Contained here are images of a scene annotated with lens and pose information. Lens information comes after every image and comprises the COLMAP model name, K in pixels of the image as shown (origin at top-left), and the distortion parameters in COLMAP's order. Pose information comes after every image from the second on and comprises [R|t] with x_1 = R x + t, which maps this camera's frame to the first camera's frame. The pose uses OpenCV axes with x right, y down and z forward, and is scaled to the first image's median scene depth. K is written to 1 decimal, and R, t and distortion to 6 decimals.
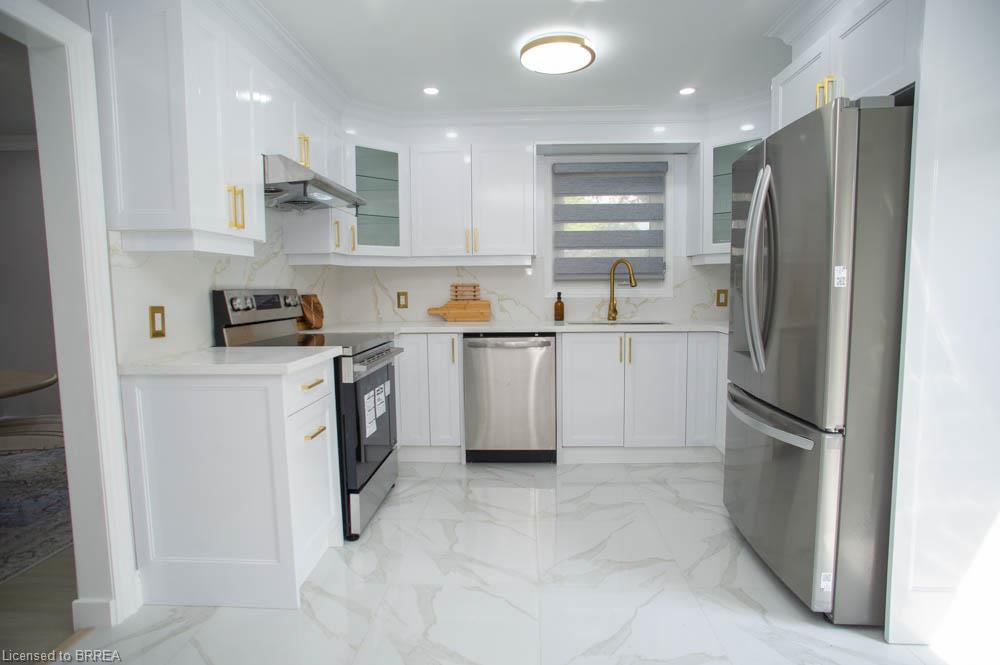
lens RADIAL K [[516.9, 0, 499.1], [0, 516.9, 332.5], [0, 0, 1]] dist [-0.038195, 0.012761]
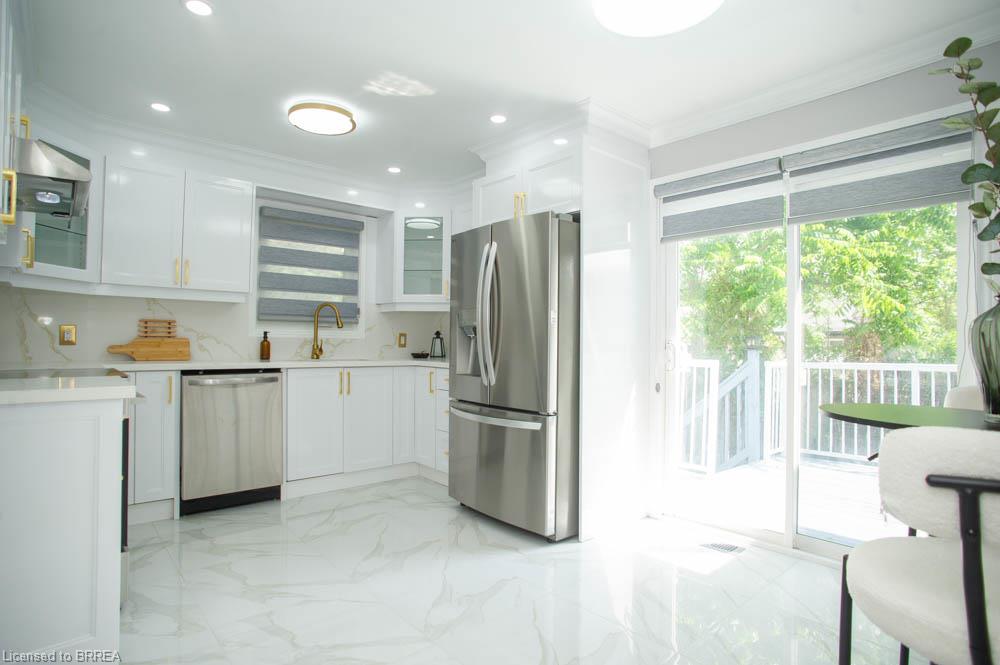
lens RADIAL K [[516.9, 0, 491.5], [0, 516.9, 336.1], [0, 0, 1]] dist [-0.038195, 0.012761]
pose [[0.743492, 0.024716, 0.668288, -0.238705], [0.038696, 0.996052, -0.079889, 0.030073], [-0.667624, 0.085257, 0.739601, -0.035315]]
